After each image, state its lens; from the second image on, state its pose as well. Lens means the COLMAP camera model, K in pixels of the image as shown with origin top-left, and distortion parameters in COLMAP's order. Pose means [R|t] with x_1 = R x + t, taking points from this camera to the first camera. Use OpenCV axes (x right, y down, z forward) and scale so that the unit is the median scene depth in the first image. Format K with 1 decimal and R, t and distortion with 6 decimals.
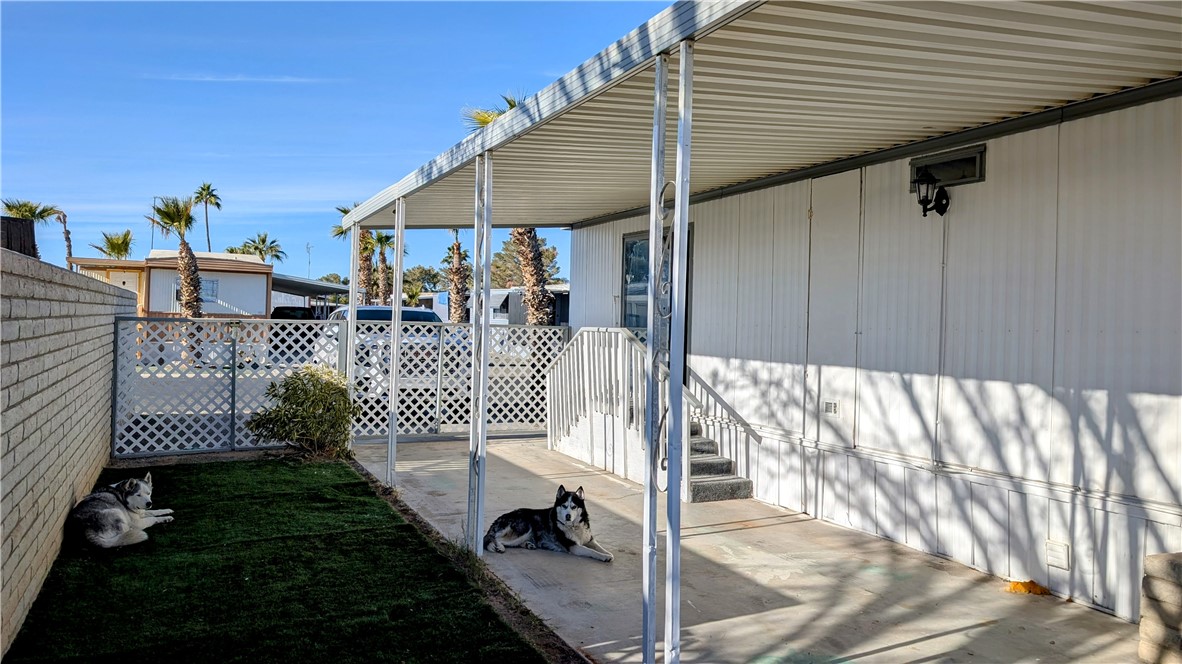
lens RADIAL K [[871.3, 0, 591.0], [0, 871.3, 332.0], [0, 0, 1]] dist [-0.000144, 0.000407]
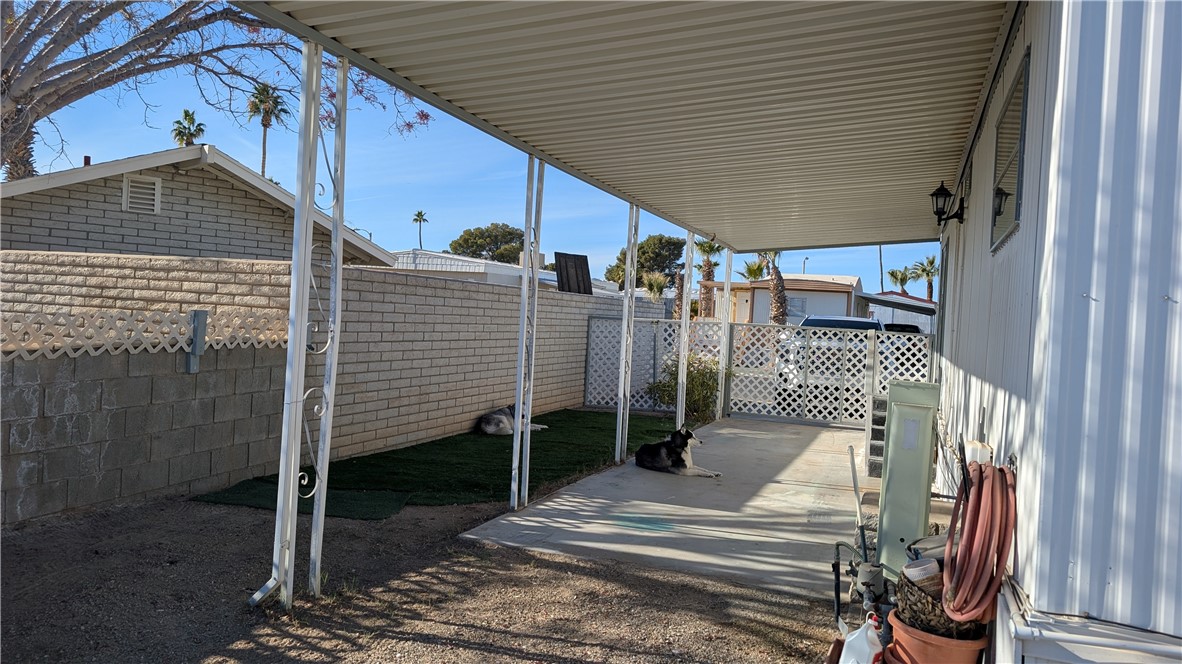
lens RADIAL K [[857.2, 0, 591.0], [0, 857.2, 332.0], [0, 0, 1]] dist [0.000563, 0.000060]
pose [[0.705722, 0.021135, -0.708173, 0.410673], [-0.038808, 0.999207, -0.008853, 0.018307], [0.707425, 0.033731, 0.705983, -0.065475]]
